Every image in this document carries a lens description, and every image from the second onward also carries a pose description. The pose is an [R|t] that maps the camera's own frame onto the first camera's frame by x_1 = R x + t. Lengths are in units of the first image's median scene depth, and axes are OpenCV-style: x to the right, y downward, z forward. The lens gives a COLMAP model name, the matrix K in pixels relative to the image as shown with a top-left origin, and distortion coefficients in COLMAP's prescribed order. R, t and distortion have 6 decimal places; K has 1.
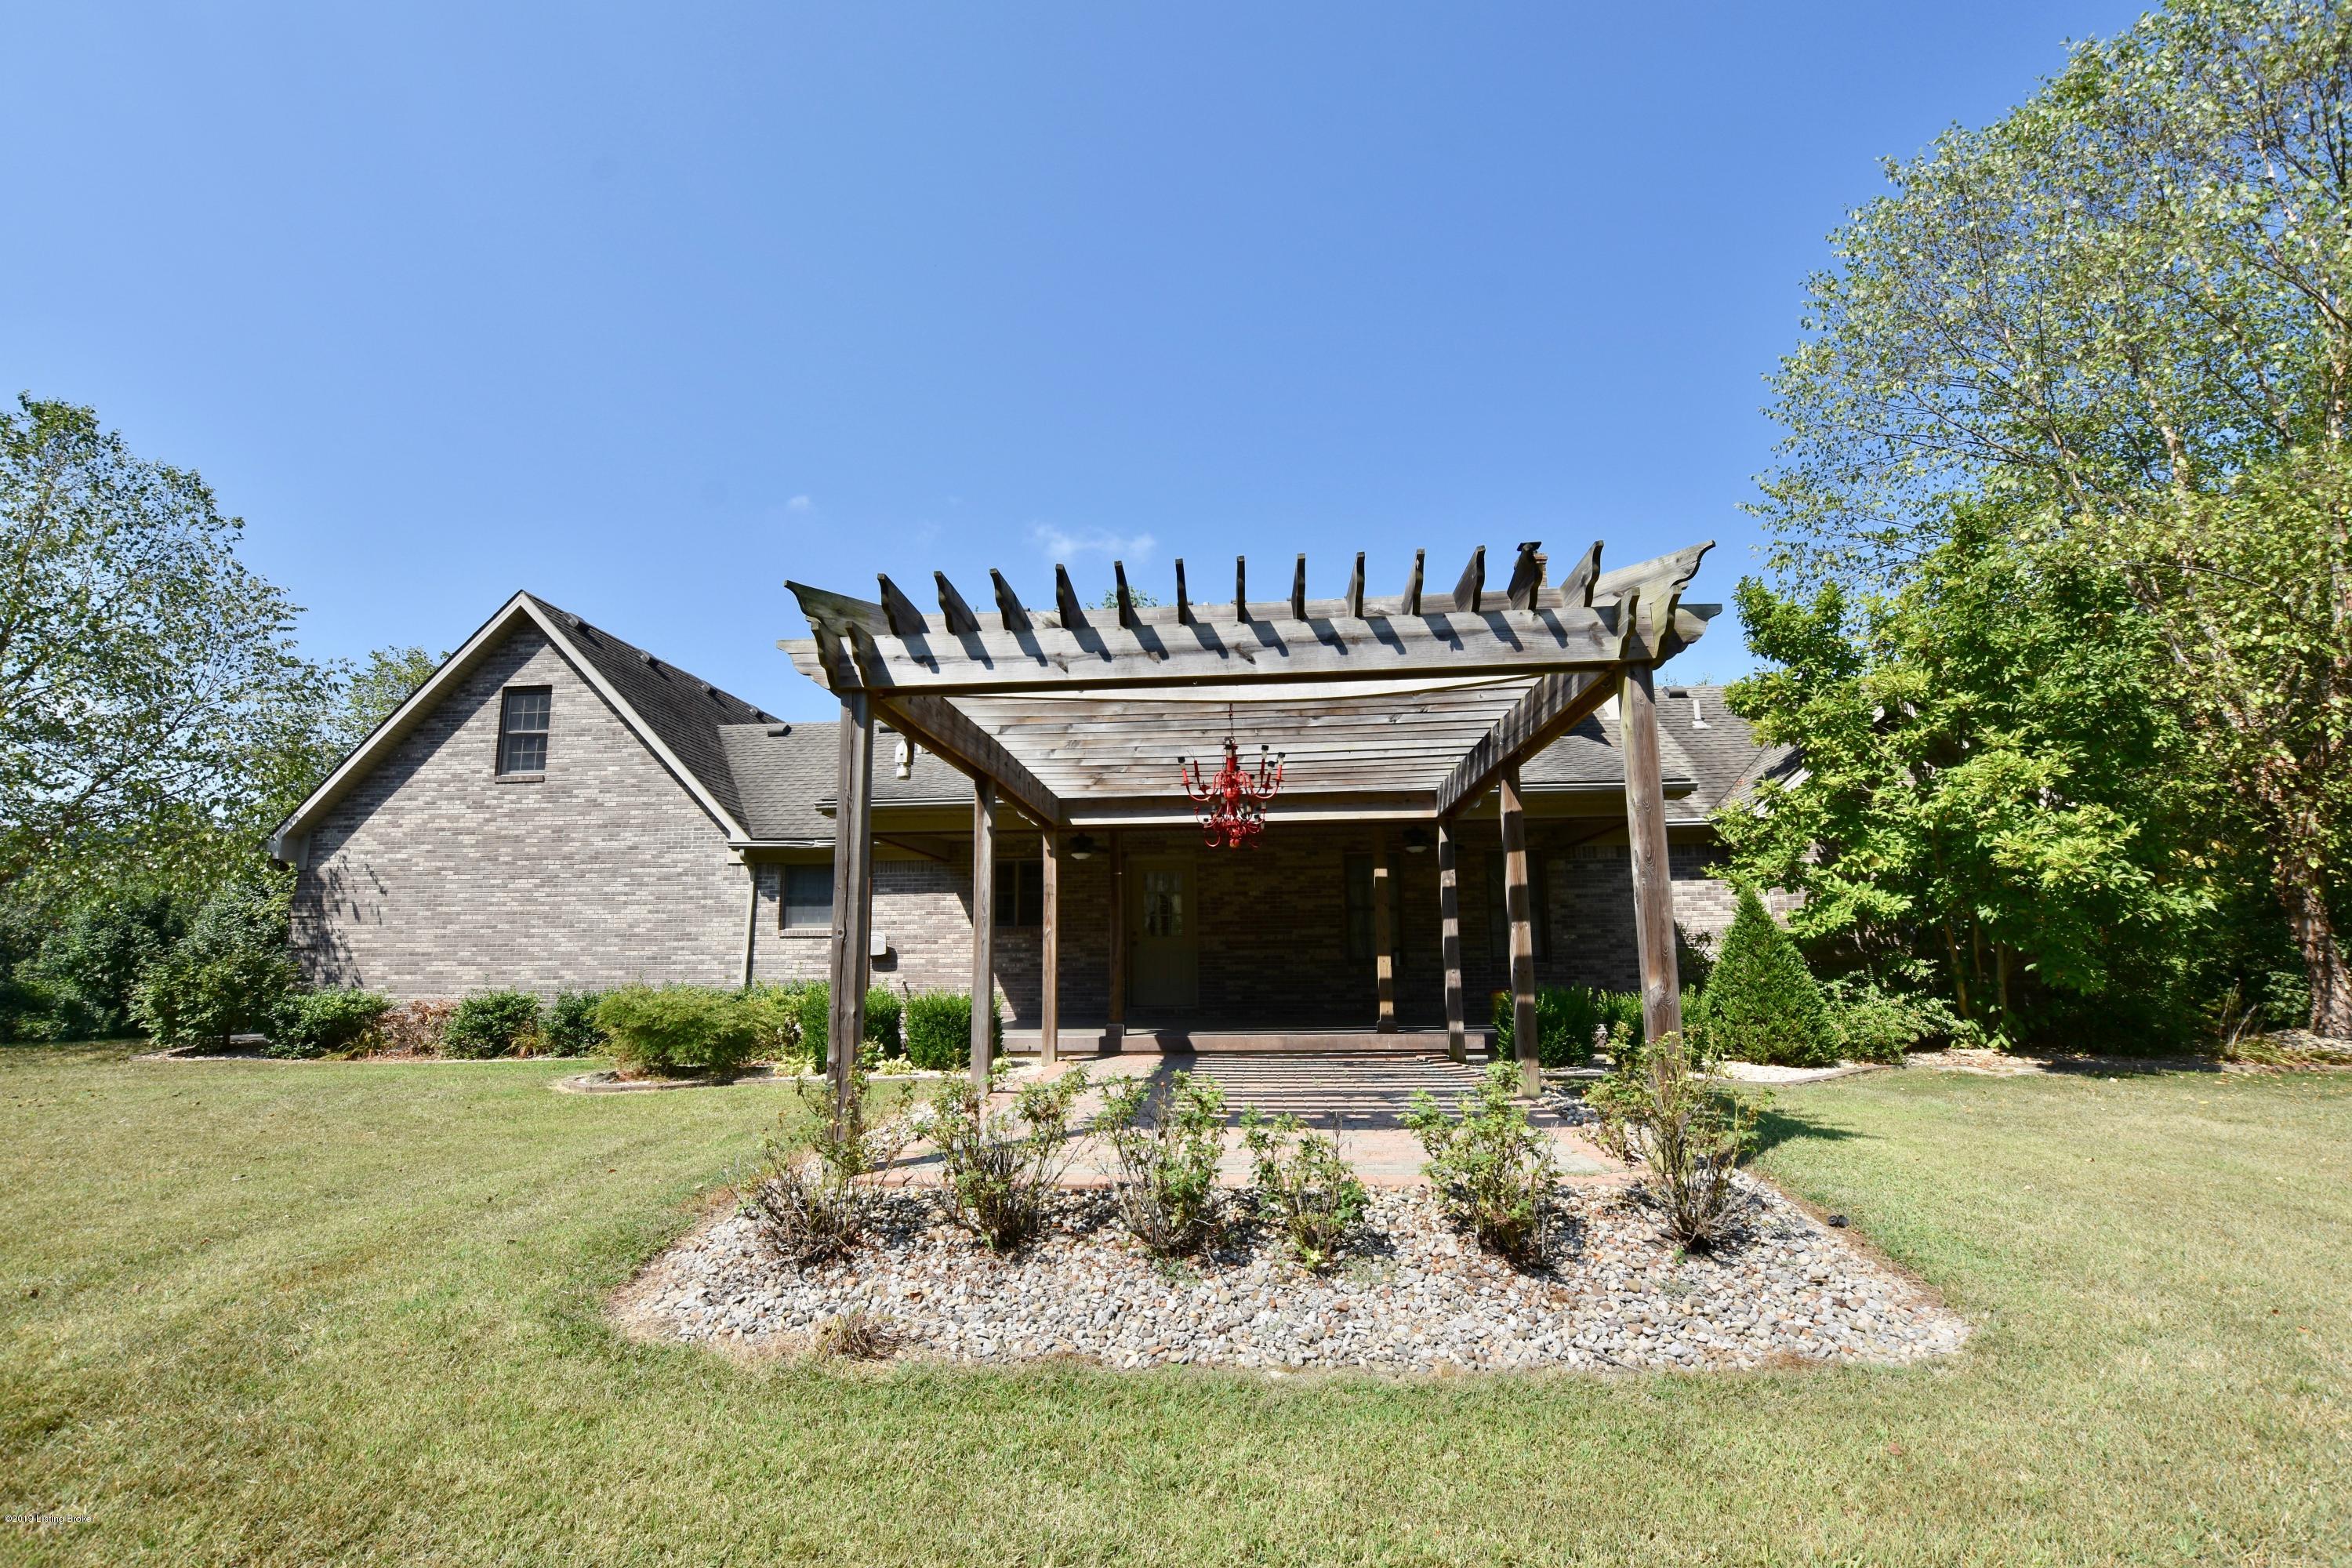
lens RADIAL K [[1032.7, 0, 1181.0], [0, 1032.7, 781.5], [0, 0, 1]] dist [-0.024686, 0.003242]
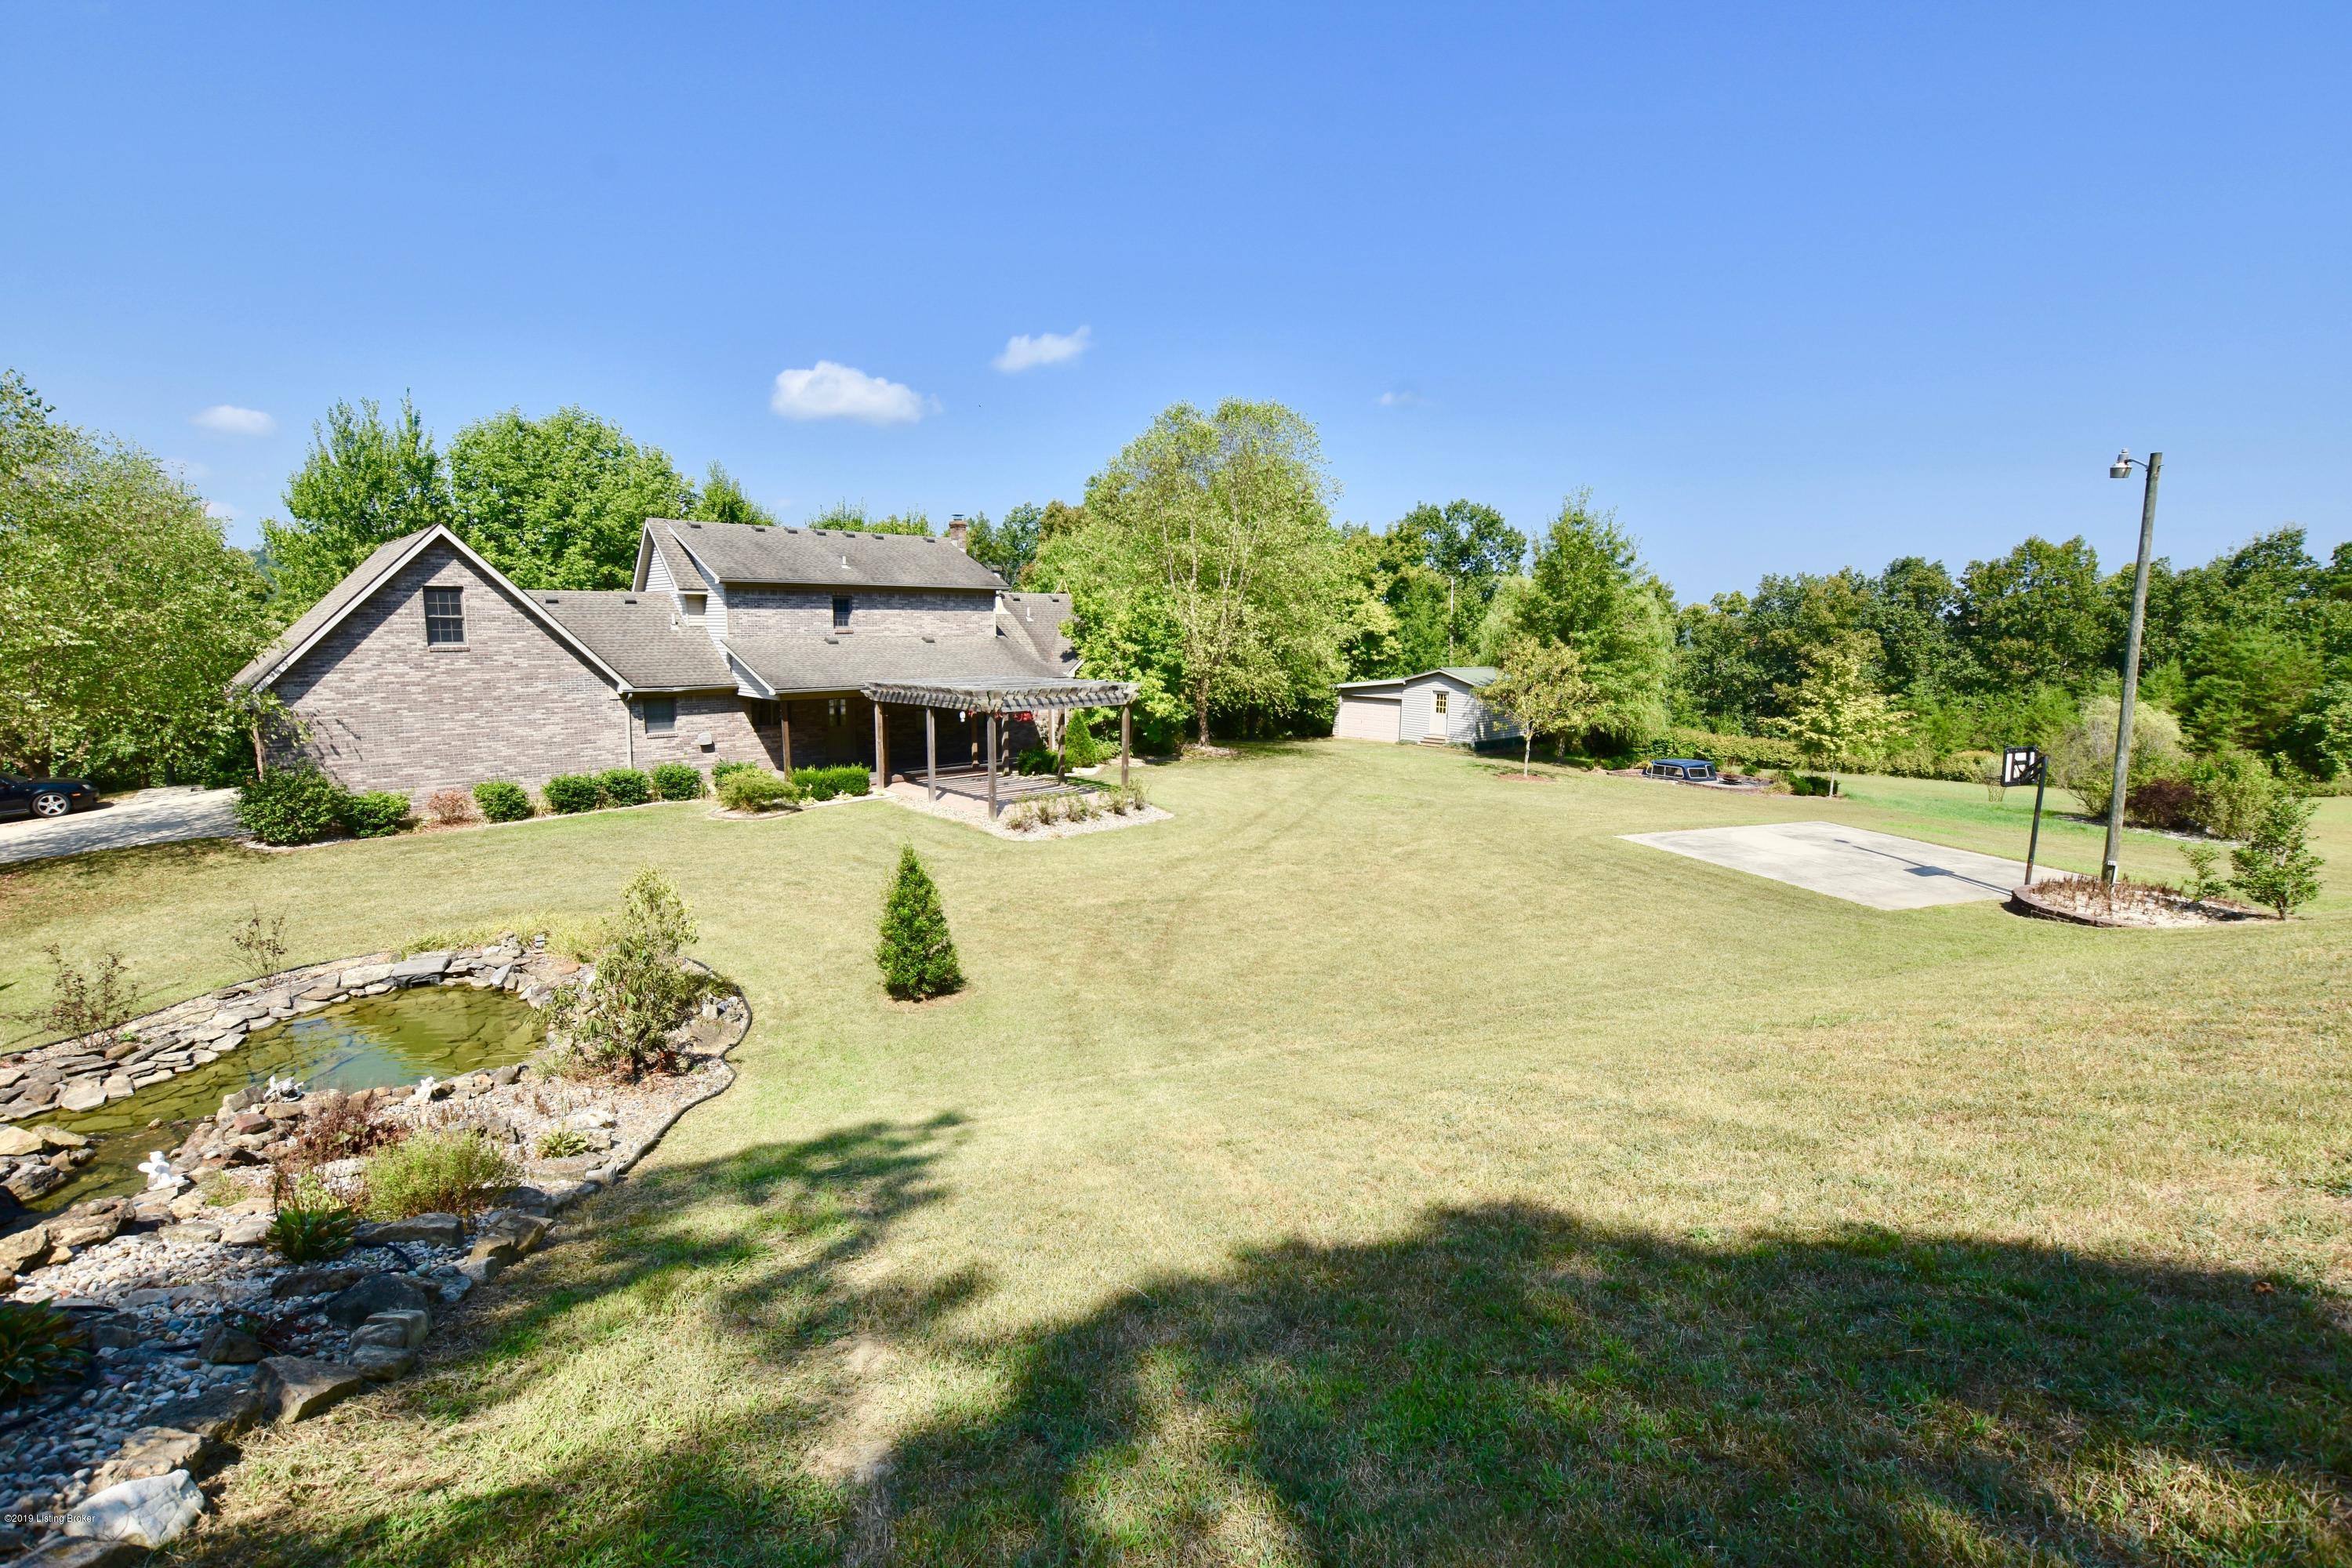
lens RADIAL K [[1032.7, 0, 1173.8], [0, 1032.7, 779.4], [0, 0, 1]] dist [-0.024686, 0.003242]
pose [[0.668421, -0.094248, 0.737787, -1.084196], [-0.141627, 0.957662, 0.250648, -0.360126], [-0.730174, -0.272029, 0.626774, -0.832281]]
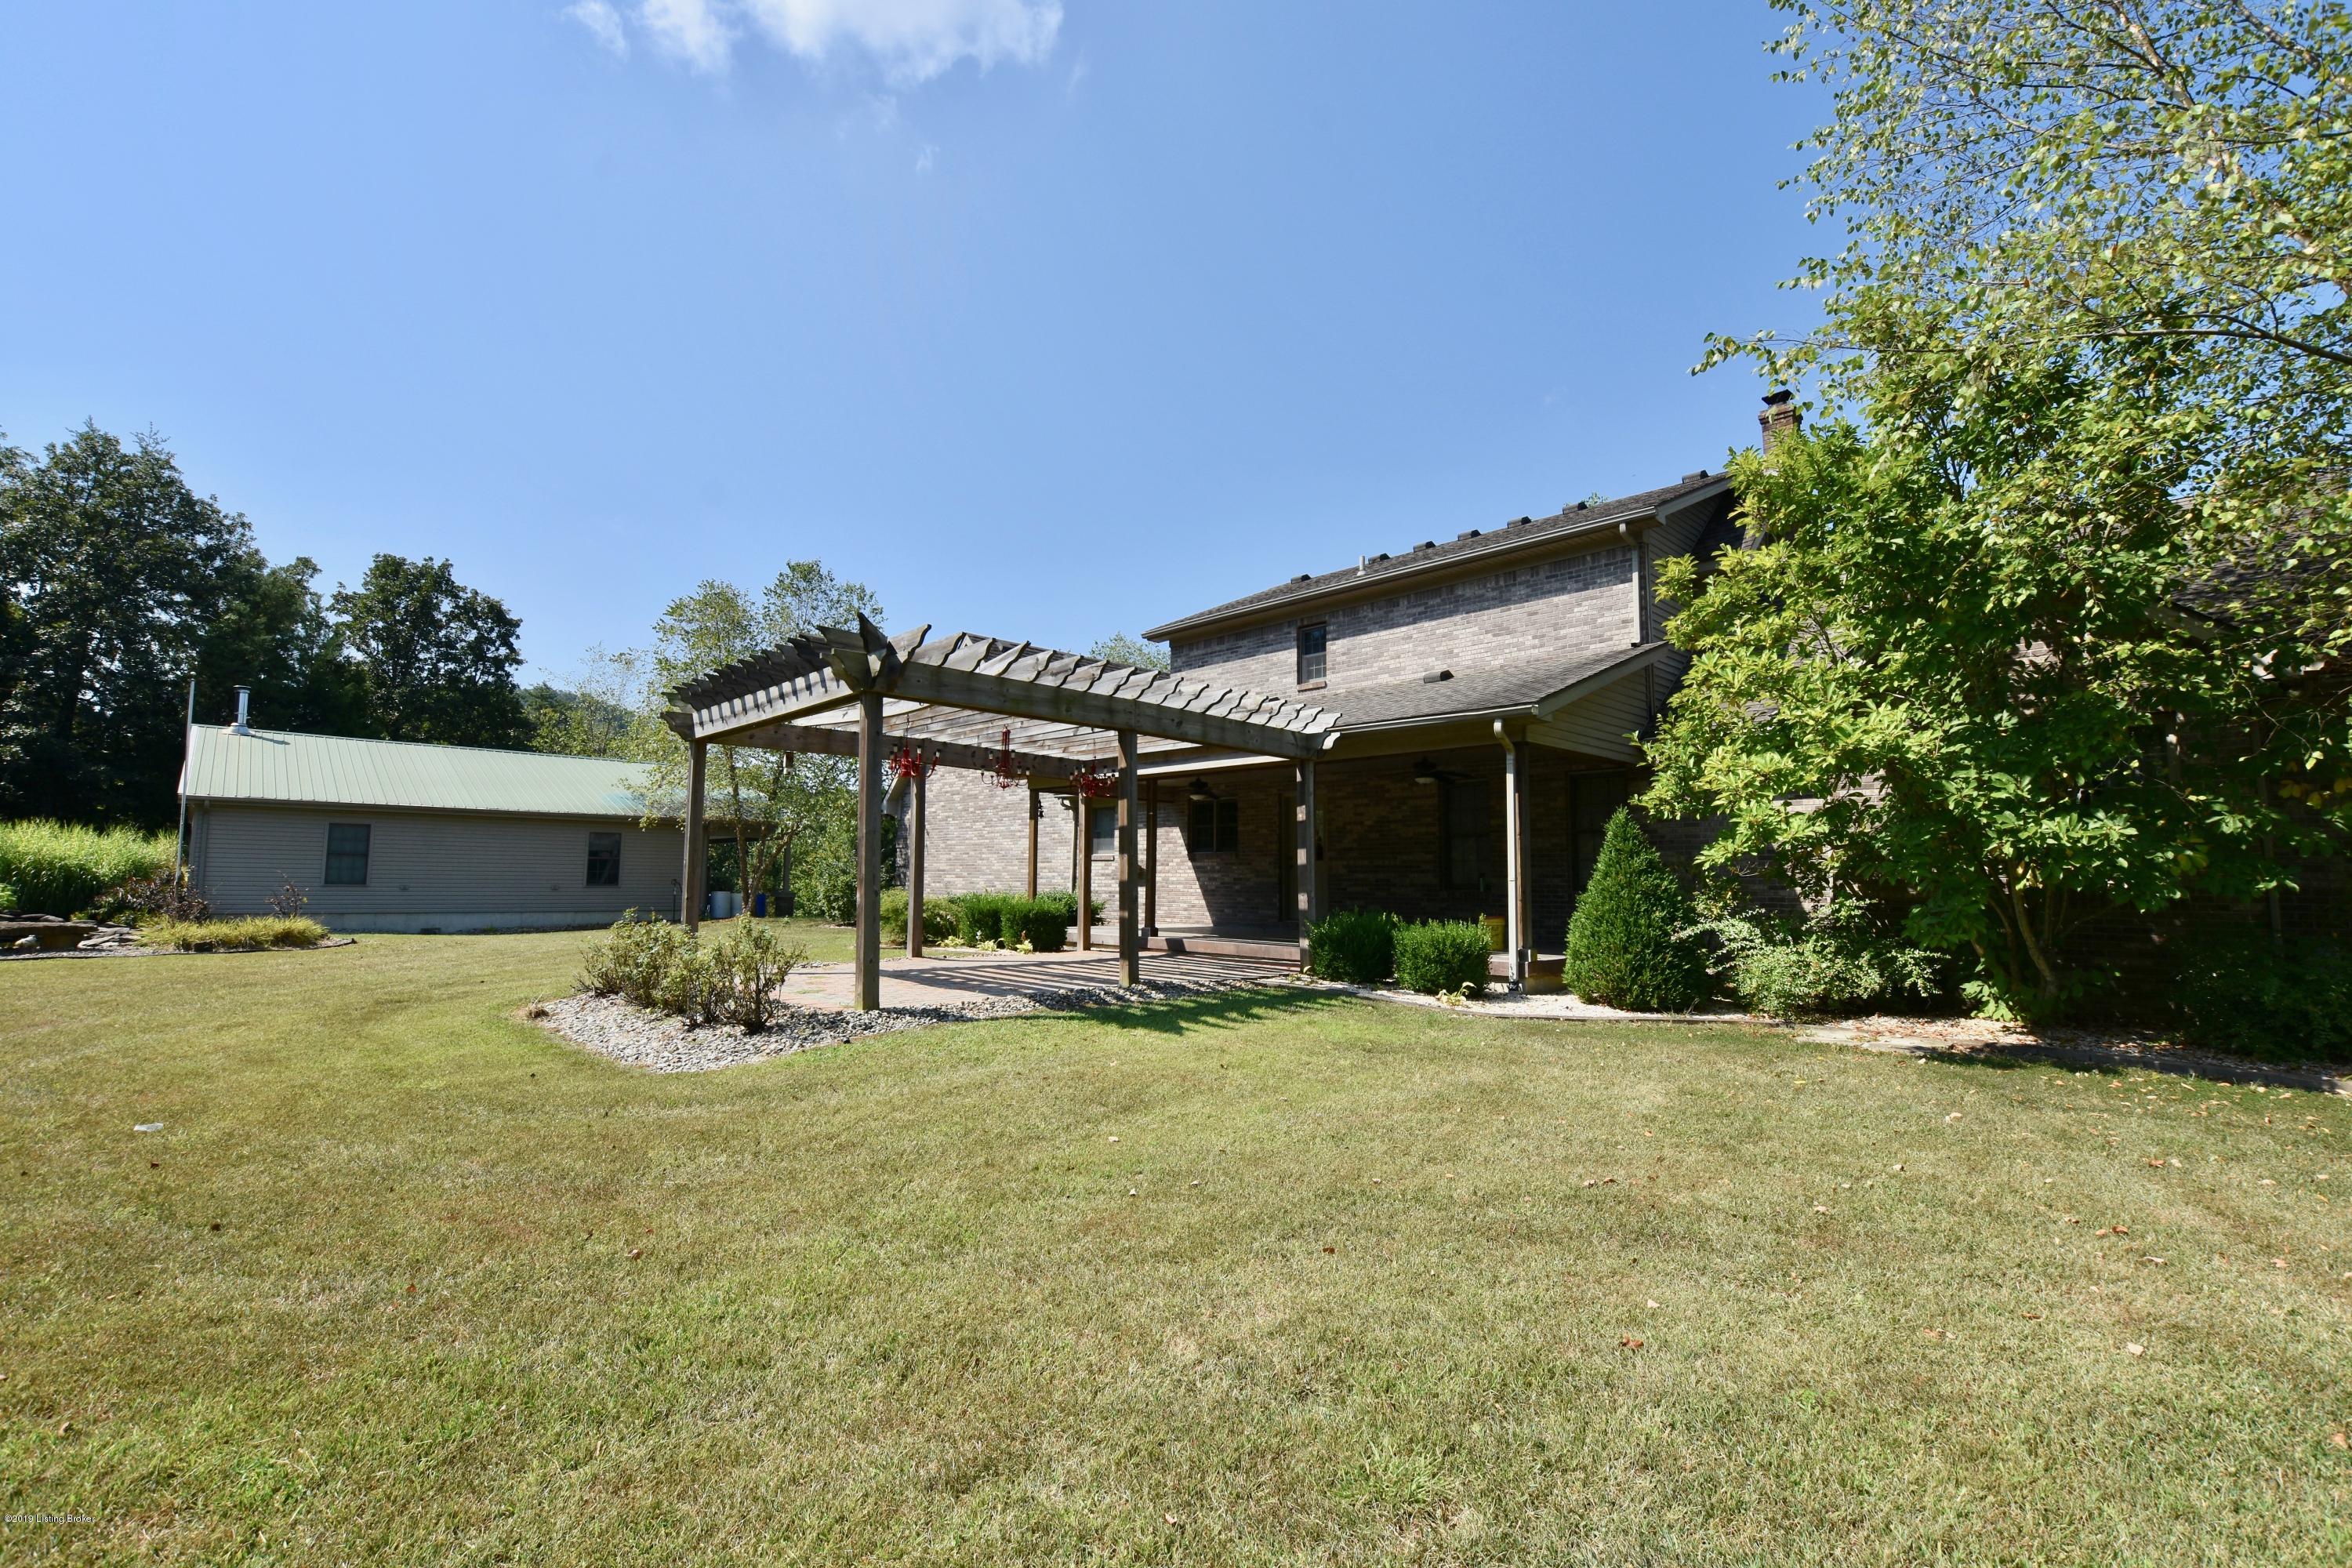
lens RADIAL K [[1032.7, 0, 1178.8], [0, 1032.7, 786.0], [0, 0, 1]] dist [-0.024686, 0.003242]
pose [[0.737258, -0.042628, -0.674265, 0.619594], [0.096189, 0.994464, 0.042305, 0.004552], [0.668729, -0.096047, 0.737276, 0.065147]]
